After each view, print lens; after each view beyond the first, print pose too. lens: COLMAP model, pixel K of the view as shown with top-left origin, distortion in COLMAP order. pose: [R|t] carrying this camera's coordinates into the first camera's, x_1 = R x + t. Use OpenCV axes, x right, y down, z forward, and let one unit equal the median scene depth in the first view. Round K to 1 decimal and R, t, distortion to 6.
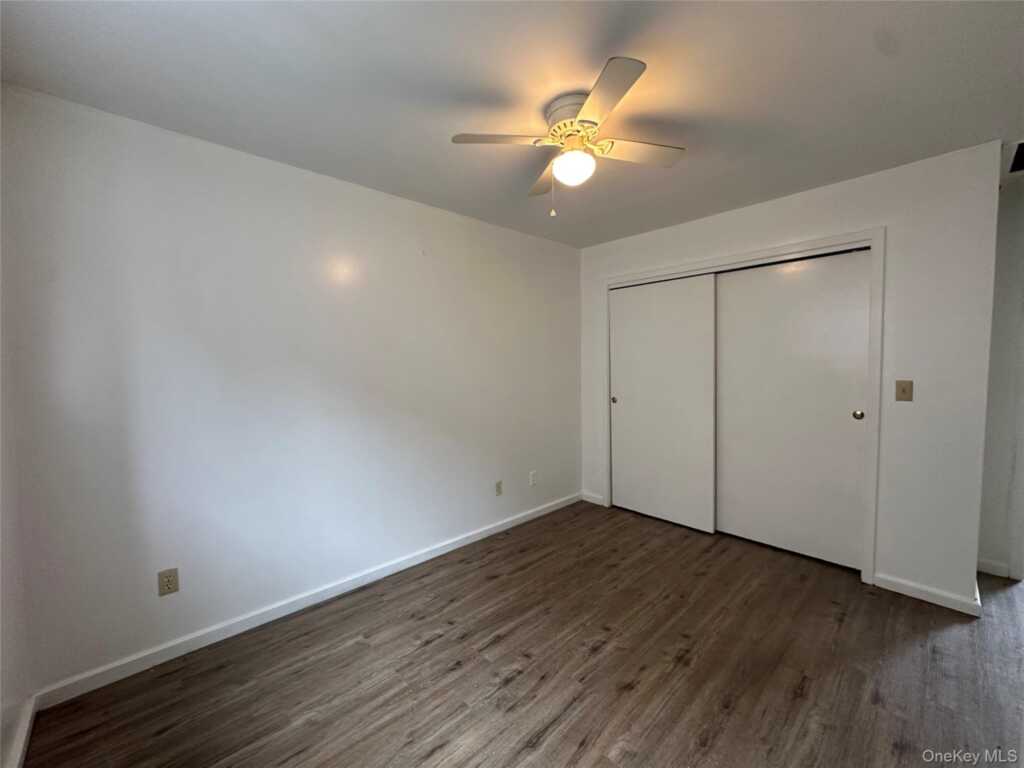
lens RADIAL K [[407.9, 0, 513.4], [0, 407.9, 384.9], [0, 0, 1]] dist [-0.002335, 0.000710]
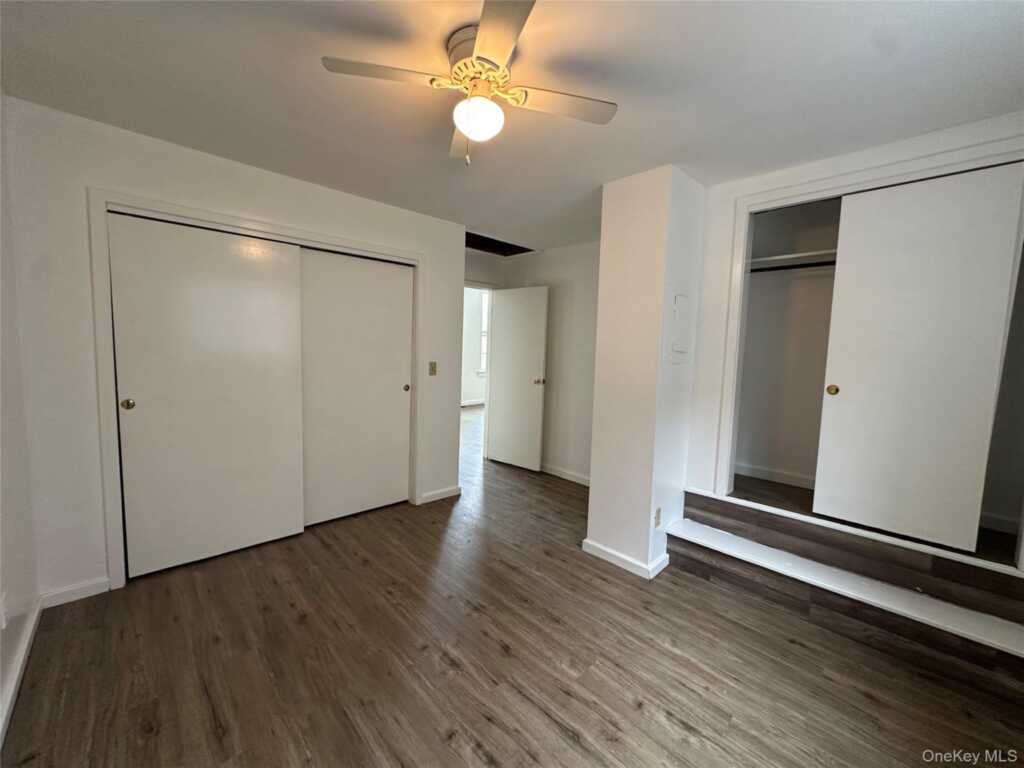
lens RADIAL K [[407.9, 0, 511.0], [0, 407.9, 381.6], [0, 0, 1]] dist [-0.002335, 0.000710]
pose [[-0.011018, -0.072316, 0.997321, -0.630928], [0.025419, 0.997039, 0.072576, -0.045027], [-0.999616, 0.026151, -0.009148, 0.813333]]
